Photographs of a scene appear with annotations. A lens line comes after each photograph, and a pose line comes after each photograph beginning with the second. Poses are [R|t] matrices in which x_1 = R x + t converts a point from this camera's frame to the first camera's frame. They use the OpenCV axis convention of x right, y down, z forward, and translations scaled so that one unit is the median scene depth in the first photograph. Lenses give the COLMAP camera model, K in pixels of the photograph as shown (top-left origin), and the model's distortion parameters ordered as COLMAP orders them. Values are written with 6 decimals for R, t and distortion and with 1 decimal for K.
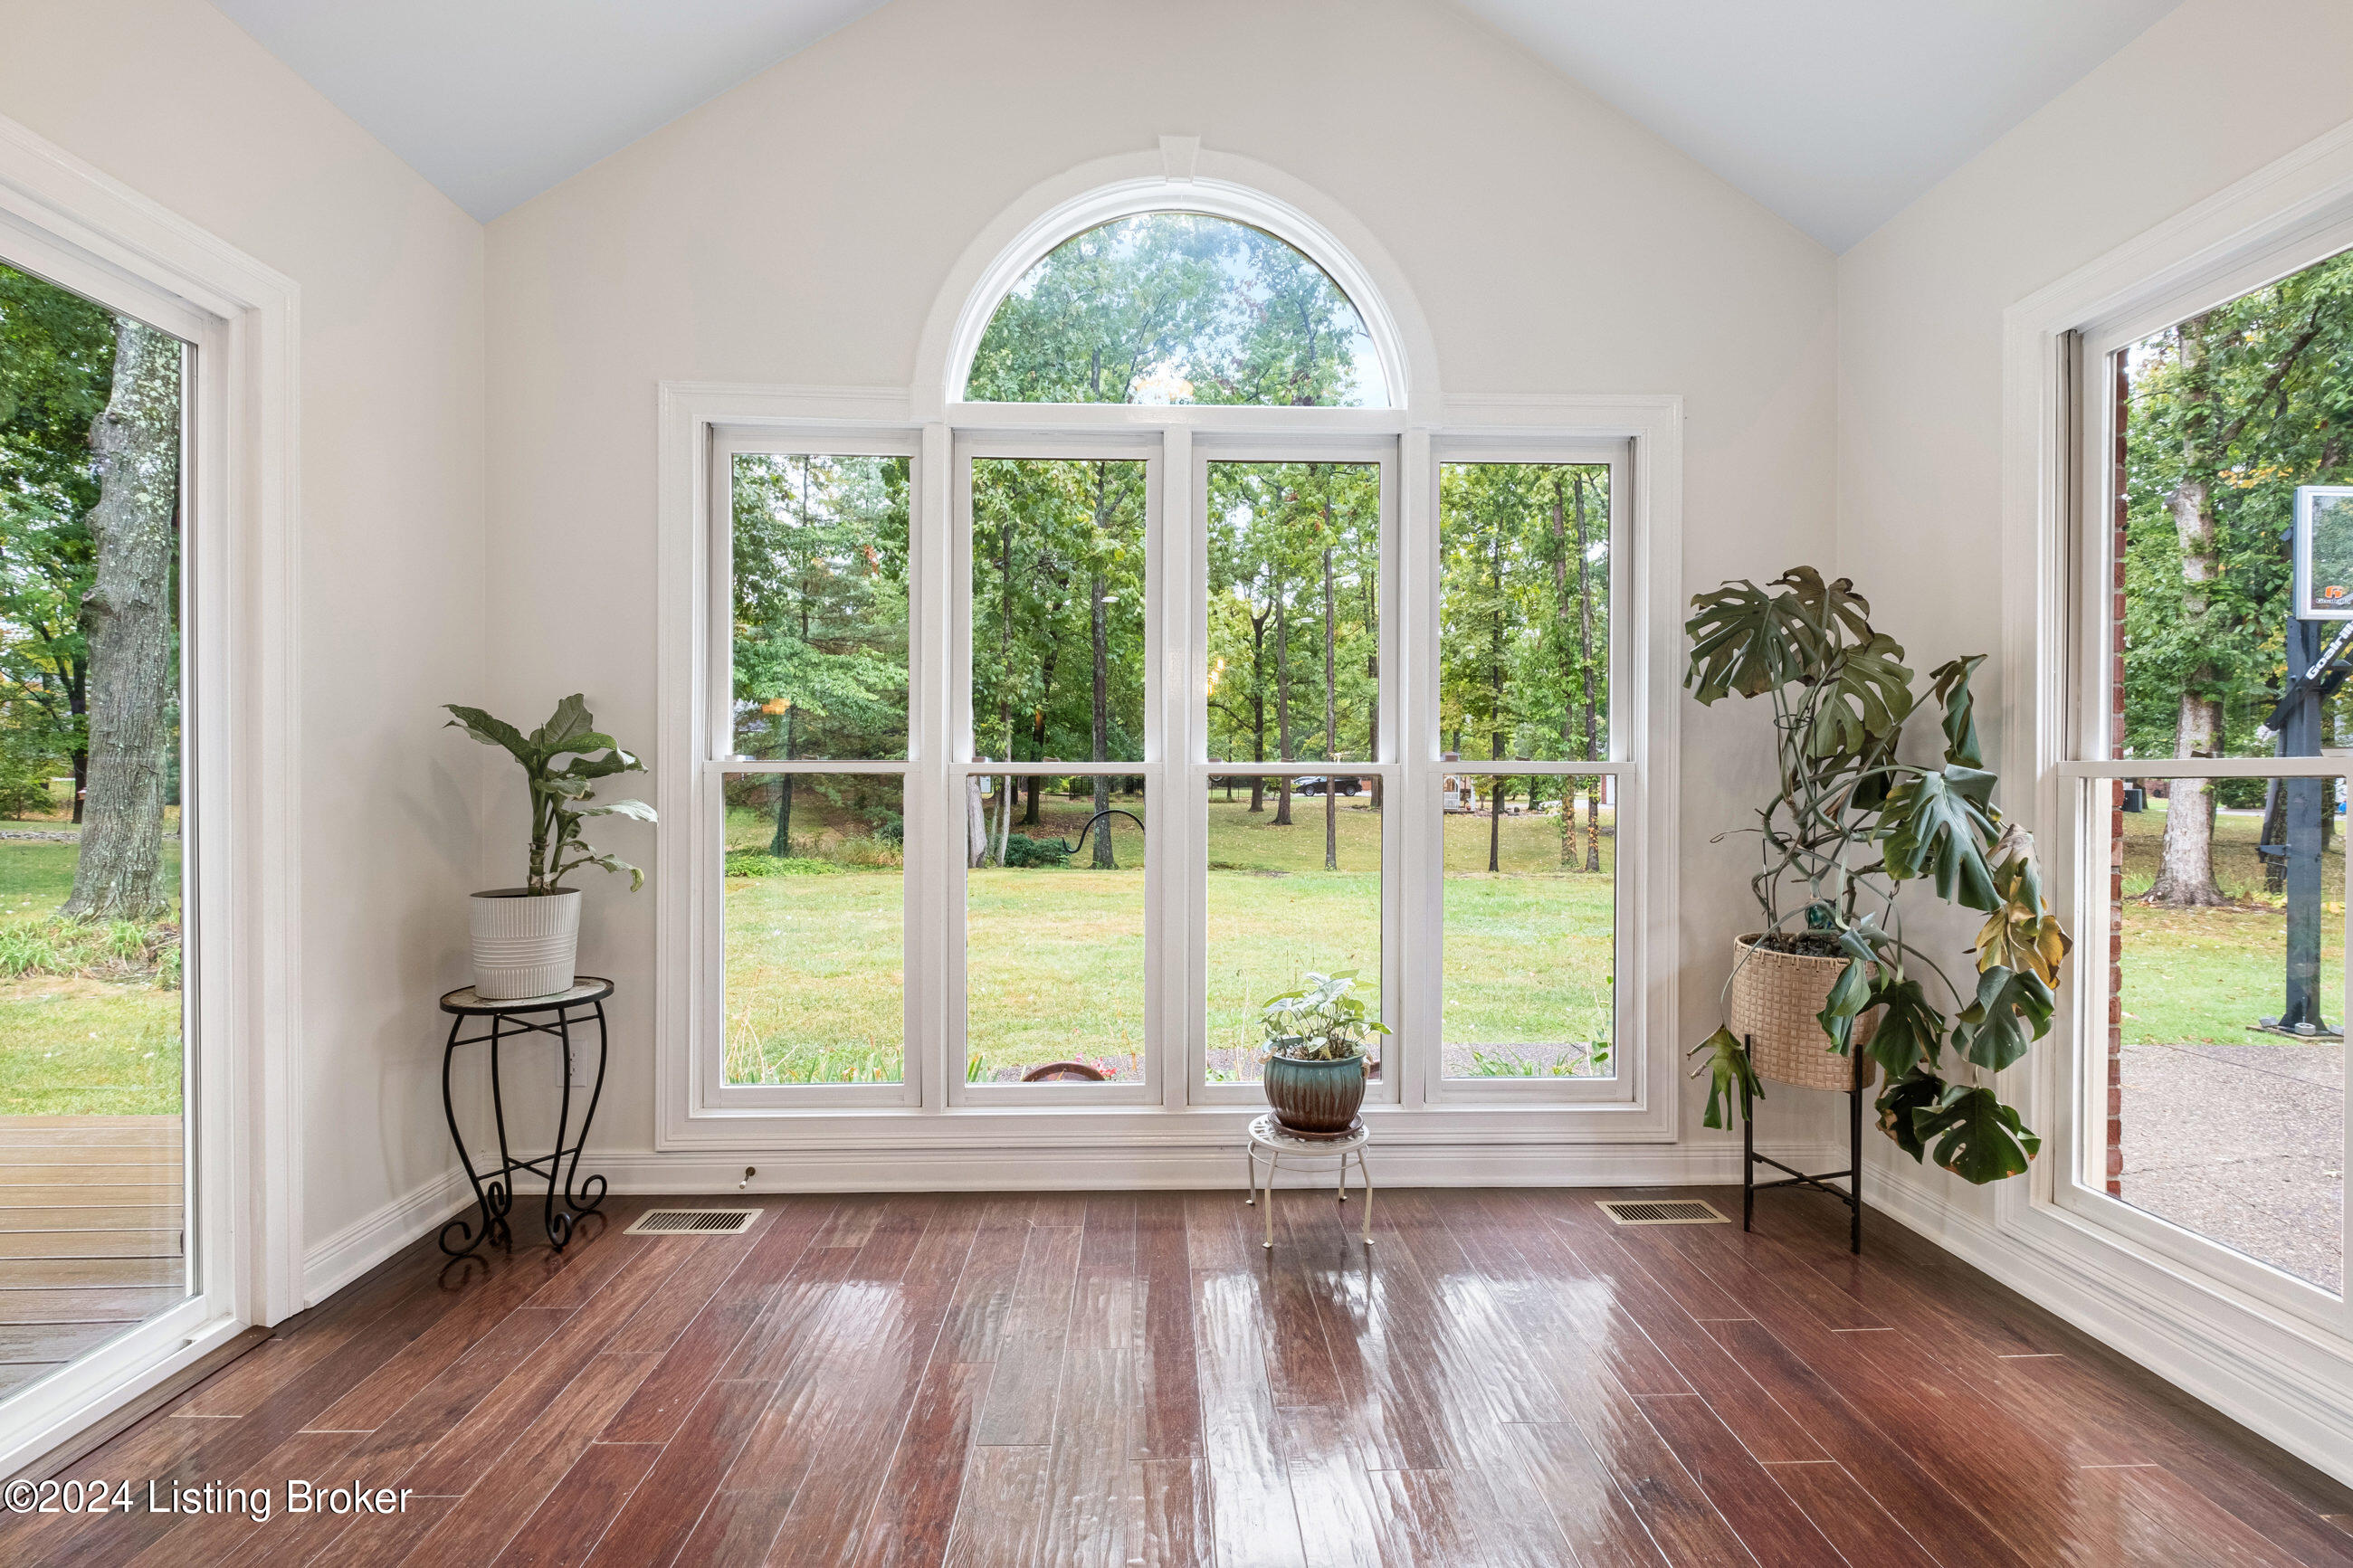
lens RADIAL K [[1012.8, 0, 1183.8], [0, 1012.8, 777.4], [0, 0, 1]] dist [0.015306, 0.000247]
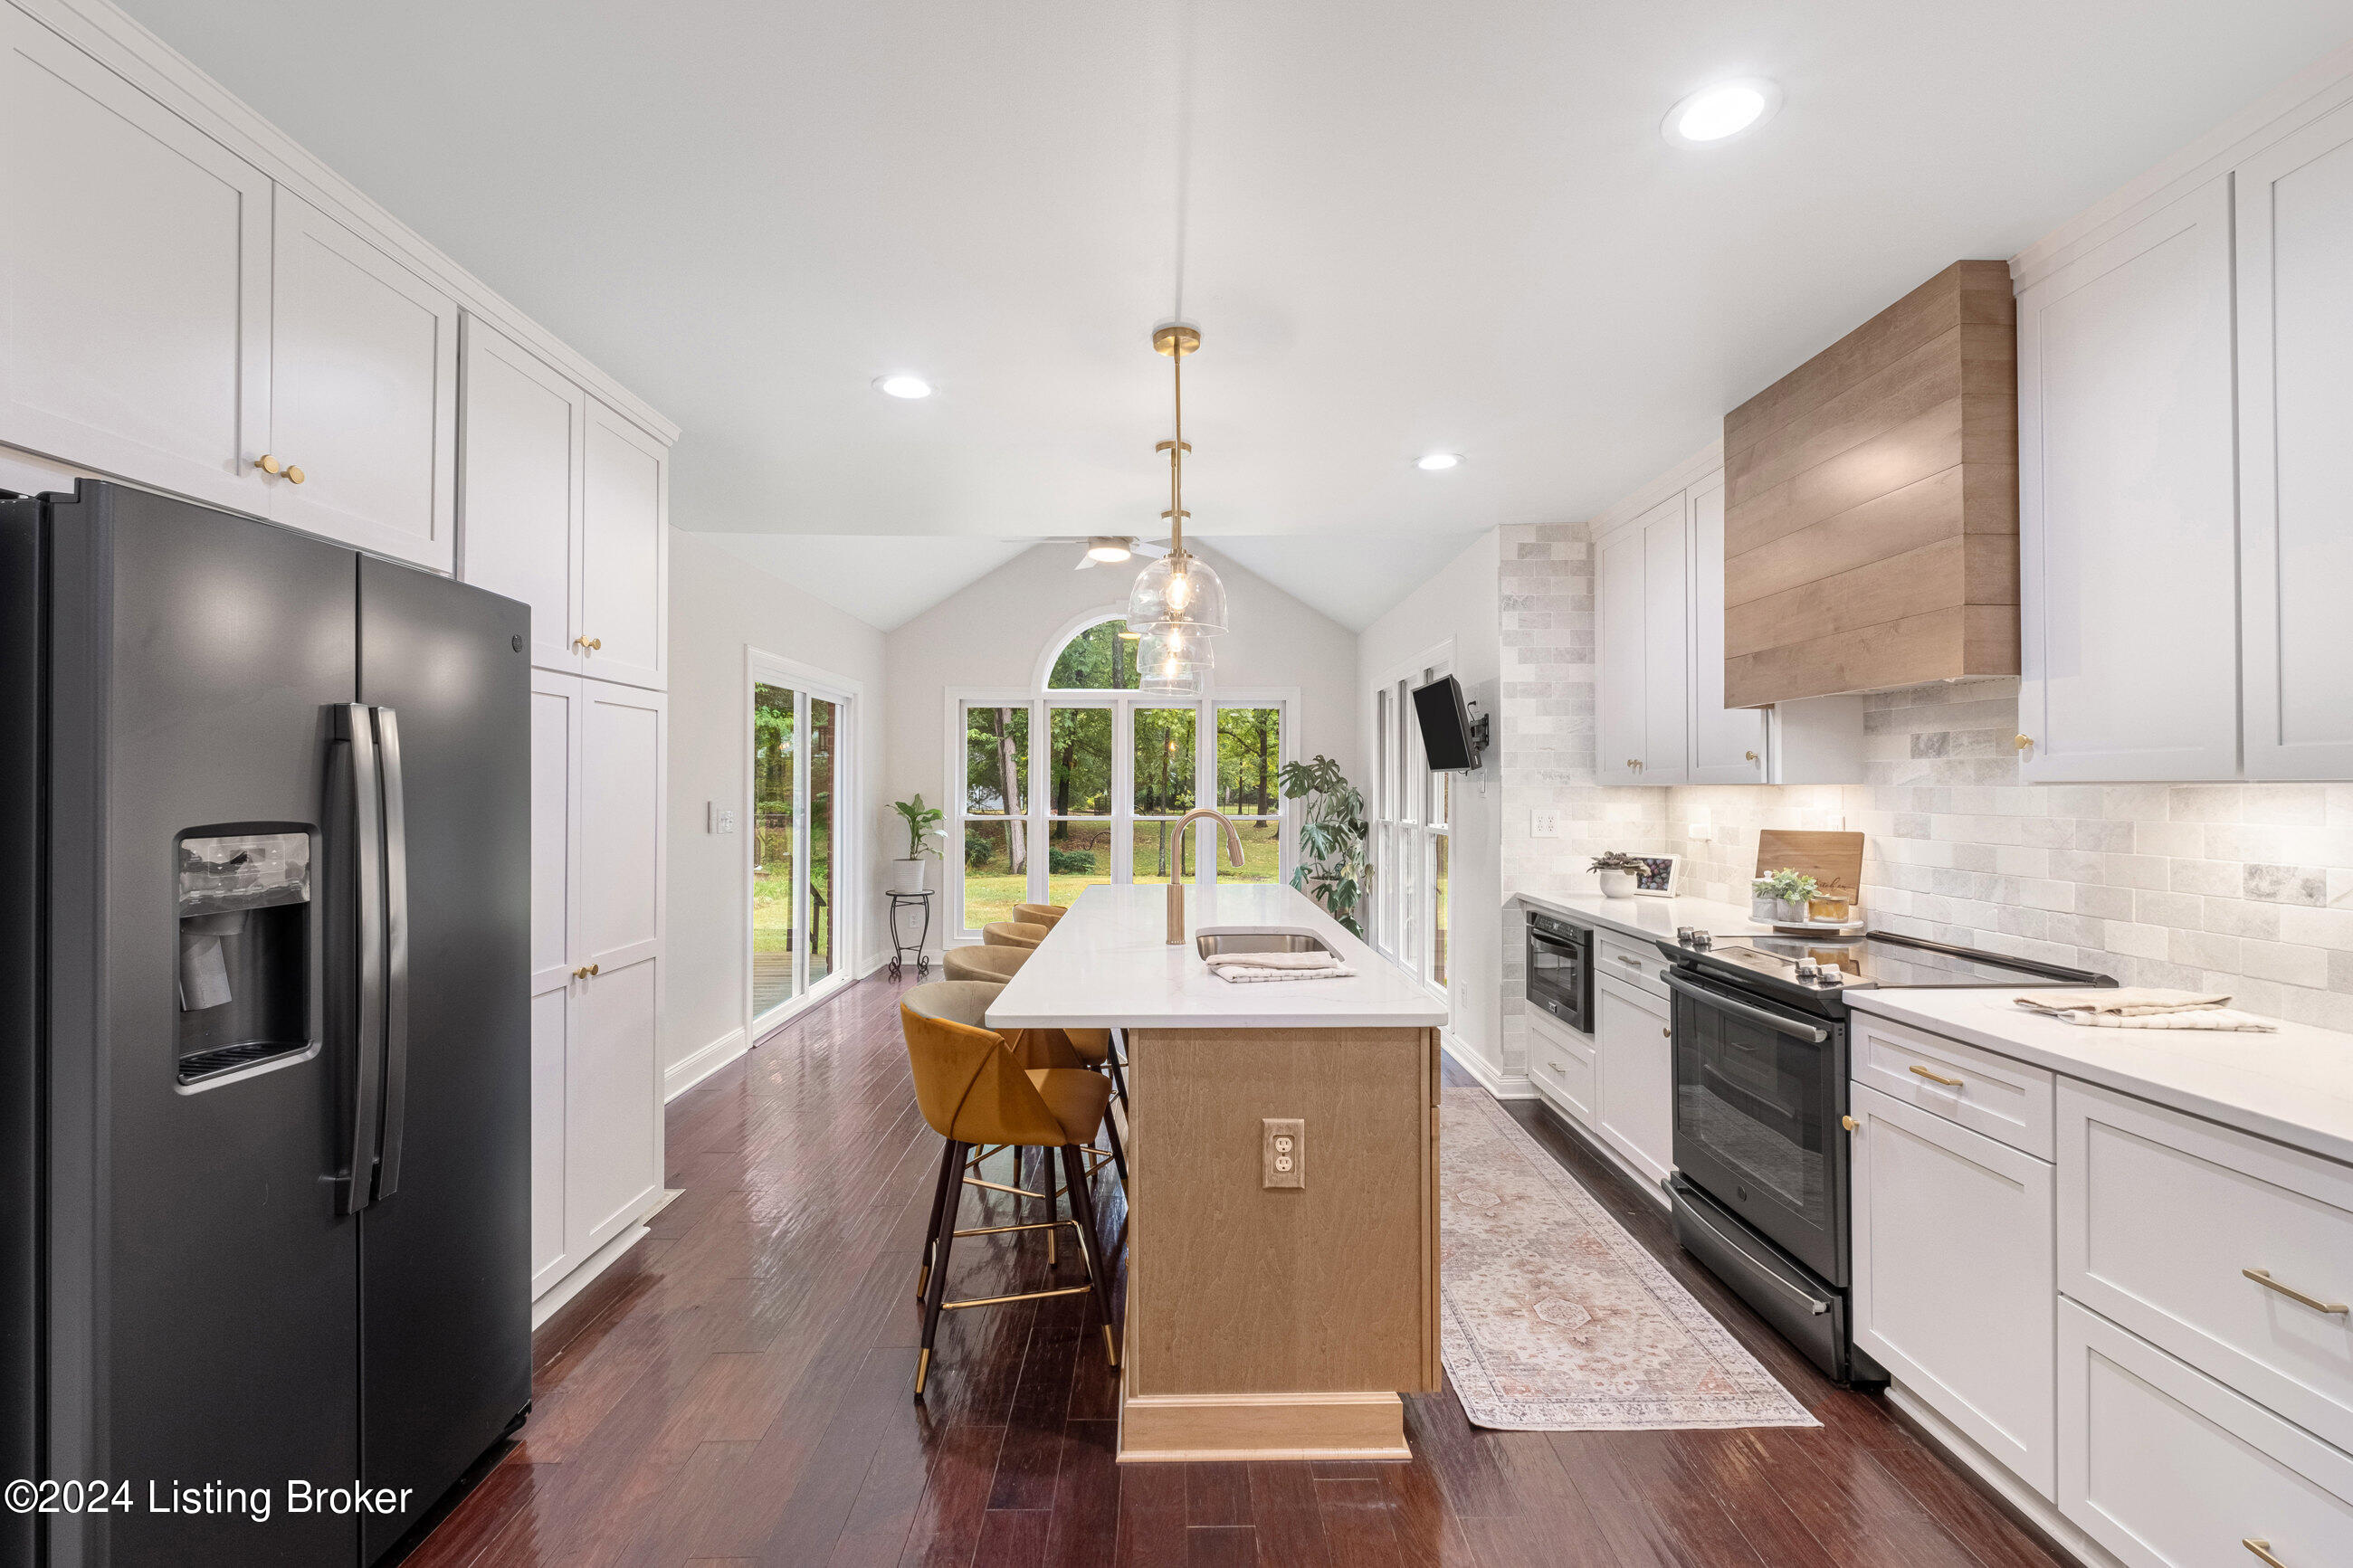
lens RADIAL K [[1012.8, 0, 1173.1], [0, 1012.8, 785.3], [0, 0, 1]] dist [0.015306, 0.000247]
pose [[0.999291, 0.000271, -0.037639, 0.262290], [-0.000490, 0.999983, -0.005822, -0.091274], [0.037636, 0.005836, 0.999274, -1.981517]]
